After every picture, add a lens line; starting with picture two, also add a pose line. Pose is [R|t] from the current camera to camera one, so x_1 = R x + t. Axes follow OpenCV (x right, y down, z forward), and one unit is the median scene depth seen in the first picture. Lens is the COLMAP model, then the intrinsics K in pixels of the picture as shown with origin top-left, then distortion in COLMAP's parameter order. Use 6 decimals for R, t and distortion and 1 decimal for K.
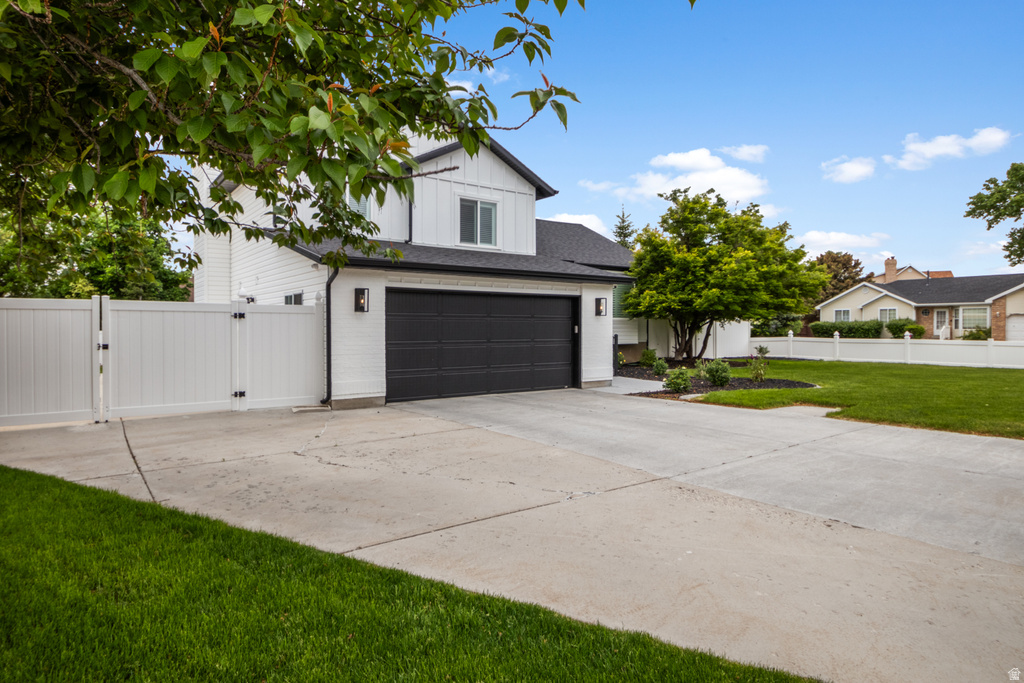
lens RADIAL K [[581.8, 0, 492.6], [0, 581.8, 338.0], [0, 0, 1]] dist [0.015429, -0.003050]
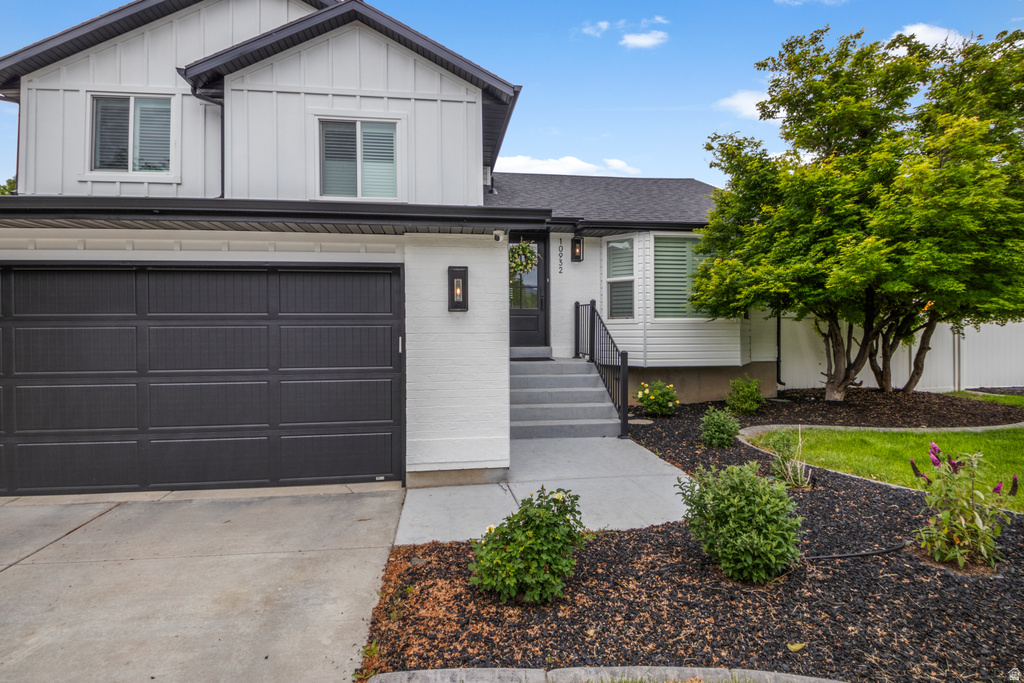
lens RADIAL K [[483.7, 0, 505.6], [0, 483.7, 341.9], [0, 0, 1]] dist [-0.017270, -0.002939]
pose [[0.889114, 0.001613, -0.457683, 0.331961], [-0.001689, 0.999999, 0.000244, -0.015199], [0.457682, 0.000556, 0.889116, 0.647025]]
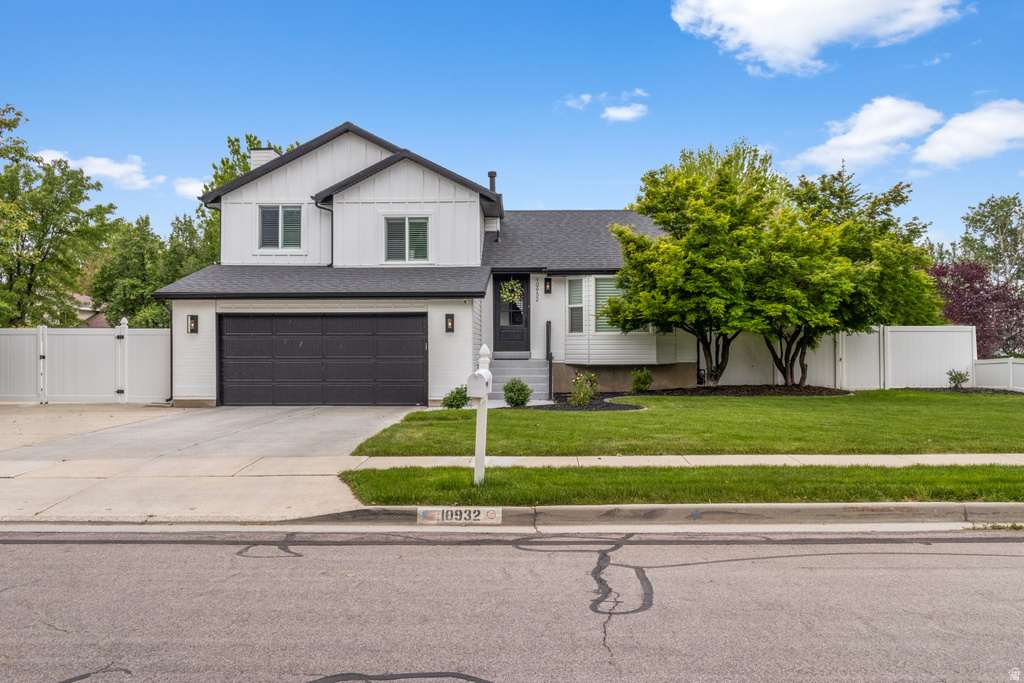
lens RADIAL K [[928.2, 0, 516.9], [0, 928.2, 337.4], [0, 0, 1]] dist [-0.060439, 0.025335]
pose [[0.808123, -0.008367, -0.588954, 1.069790], [-0.006815, 0.999699, -0.023553, 0.005466], [0.588974, 0.023048, 0.807823, -0.163926]]
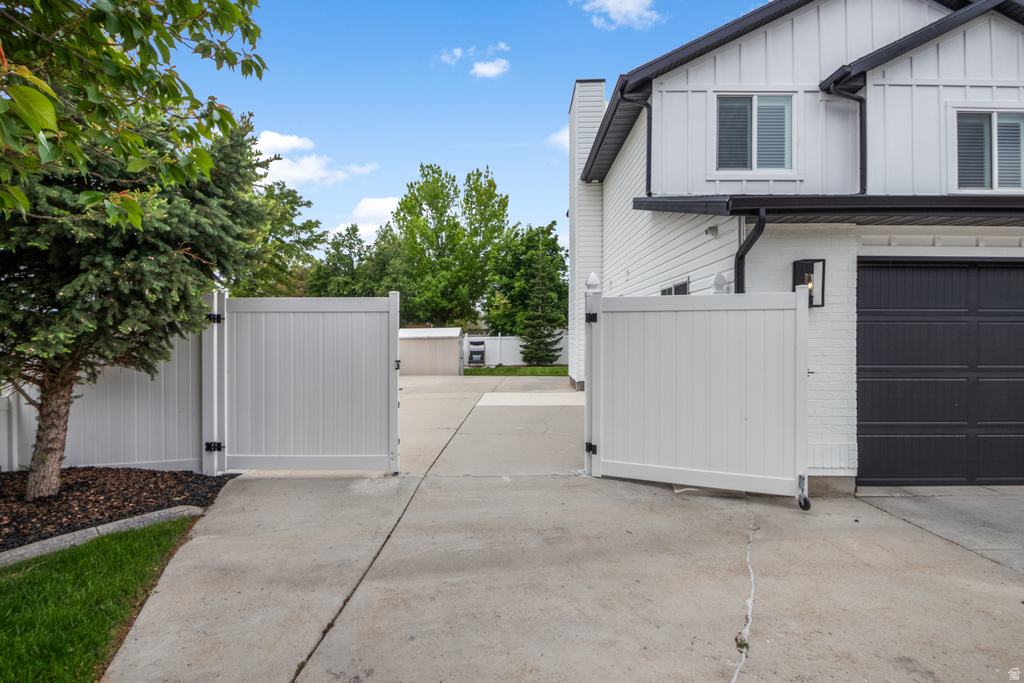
lens RADIAL K [[512.4, 0, 516.3], [0, 512.4, 338.8], [0, 0, 1]] dist [-0.011664, -0.005270]
pose [[0.813893, 0.005675, -0.580988, -0.118544], [-0.009268, 0.999952, -0.003215, -0.009234], [0.580941, 0.008001, 0.813906, 0.336921]]
